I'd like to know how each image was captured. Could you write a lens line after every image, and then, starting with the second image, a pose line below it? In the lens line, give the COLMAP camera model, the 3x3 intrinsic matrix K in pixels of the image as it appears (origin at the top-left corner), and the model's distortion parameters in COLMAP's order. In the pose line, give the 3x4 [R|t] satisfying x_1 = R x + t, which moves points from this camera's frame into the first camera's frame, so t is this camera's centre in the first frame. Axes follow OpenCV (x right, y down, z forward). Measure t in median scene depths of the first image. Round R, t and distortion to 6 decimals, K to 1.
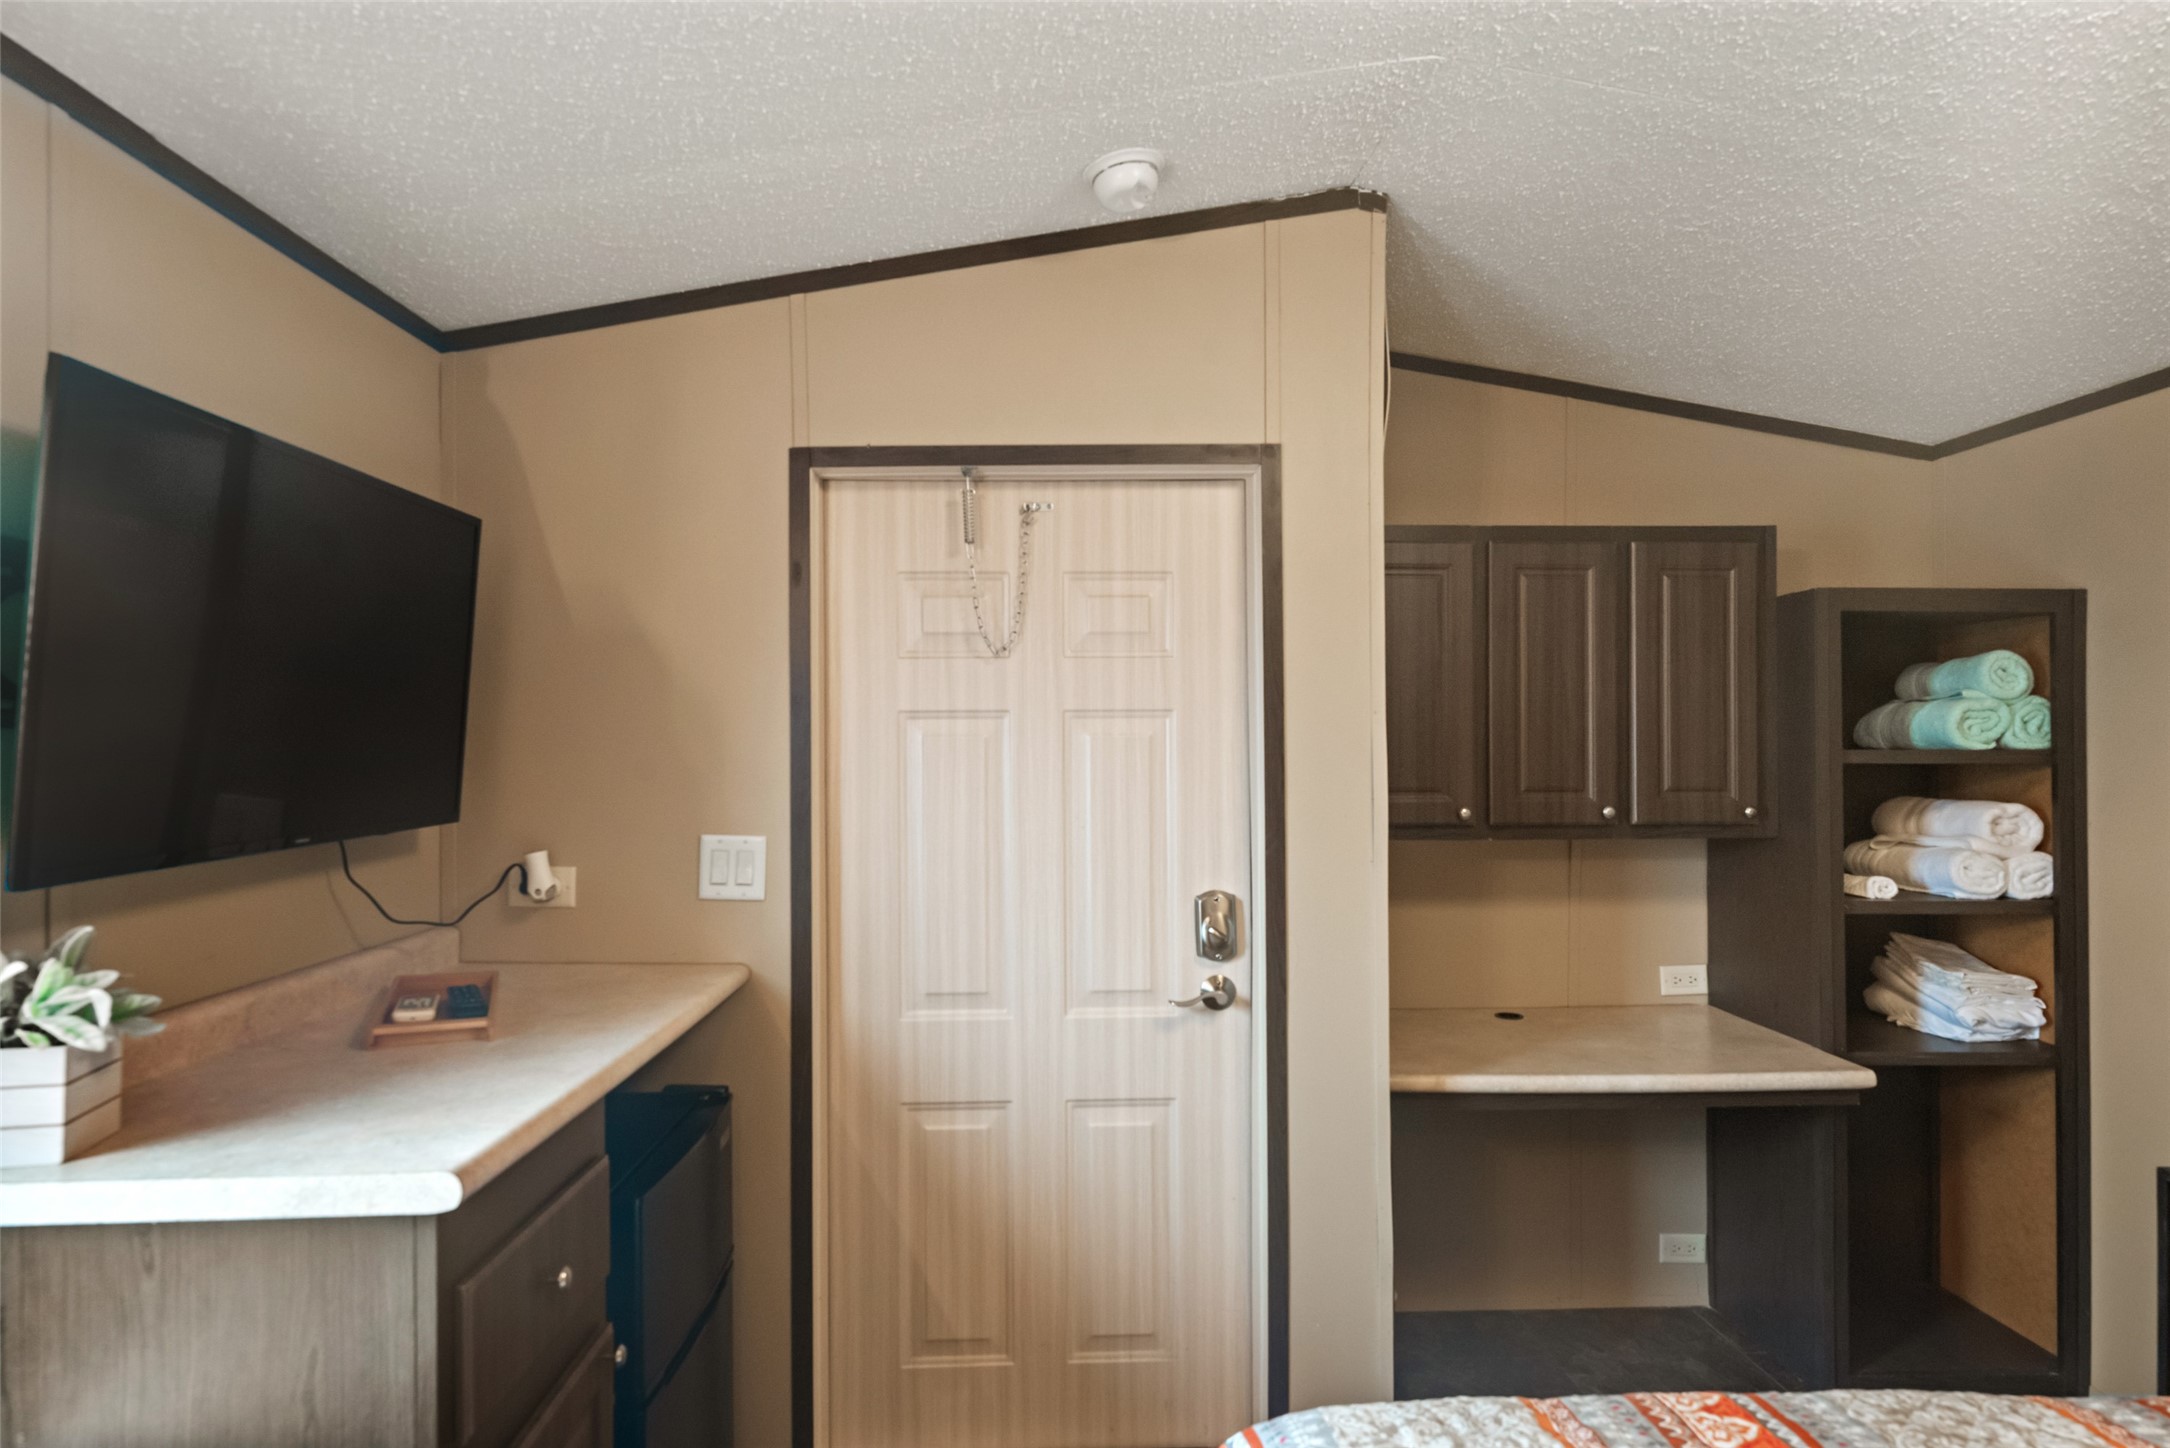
lens RADIAL K [[1257.5, 0, 1075.8], [0, 1257.5, 699.6], [0, 0, 1]] dist [0.006400, -0.002947]
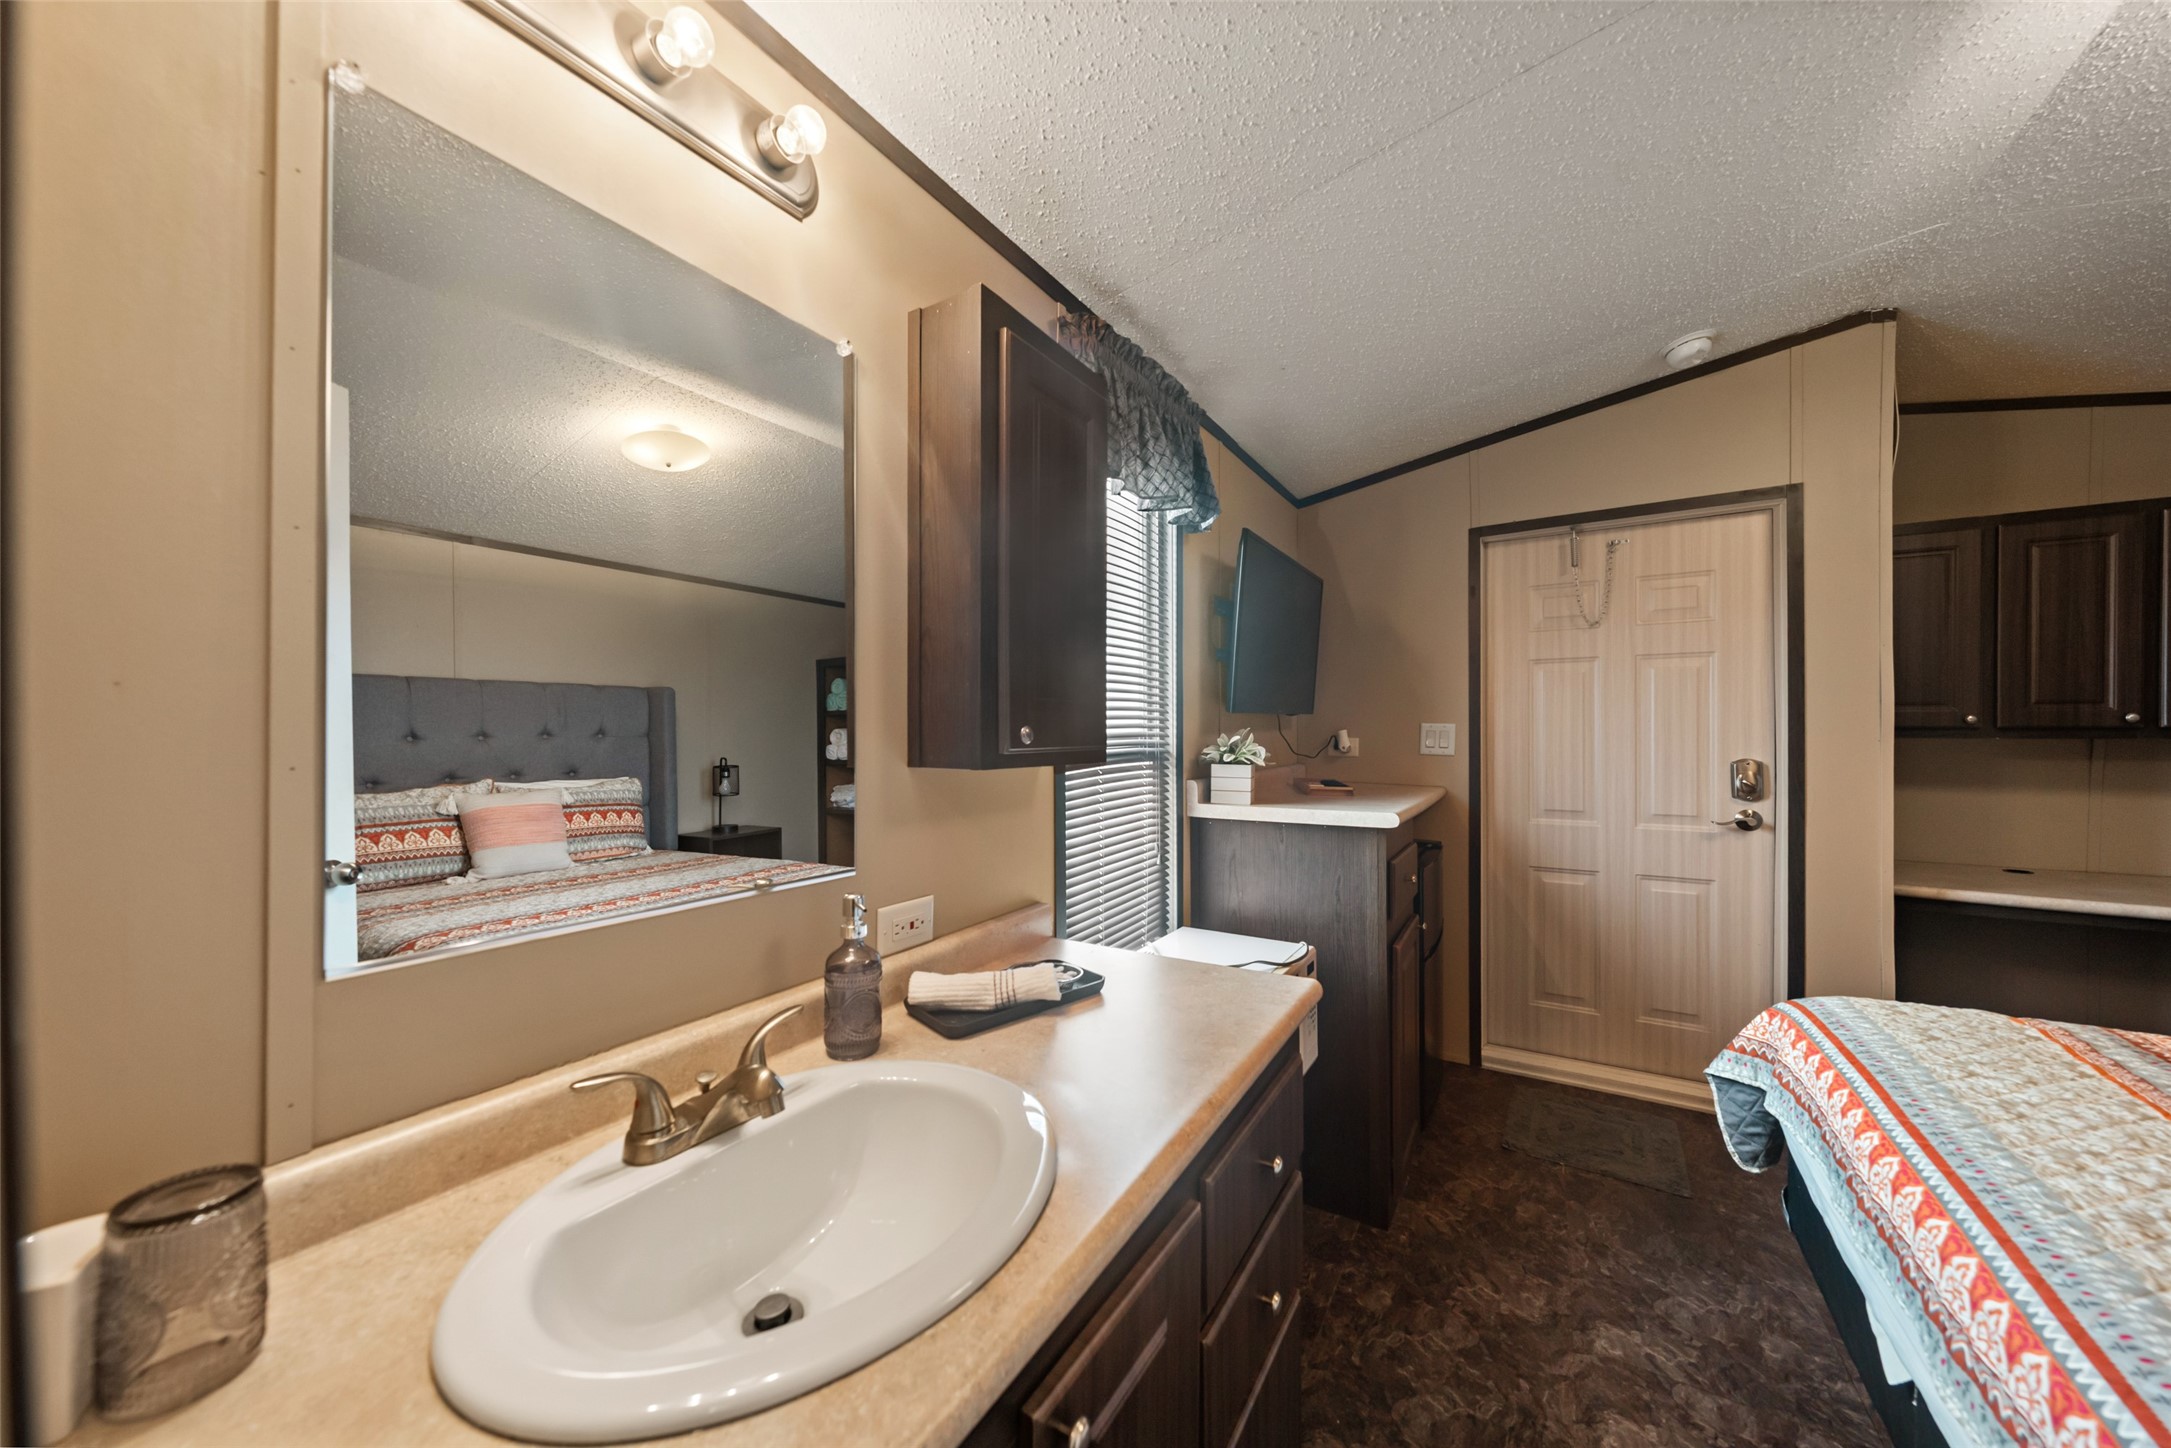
lens RADIAL K [[752.0, 0, 1080.9], [0, 752.0, 727.4], [0, 0, 1]] dist [-0.001833, 0.000435]
pose [[0.835535, -0.002325, -0.549432, -0.080733], [0.023194, 0.999249, 0.031044, 0.058670], [0.548947, -0.038682, 0.834962, -0.321727]]
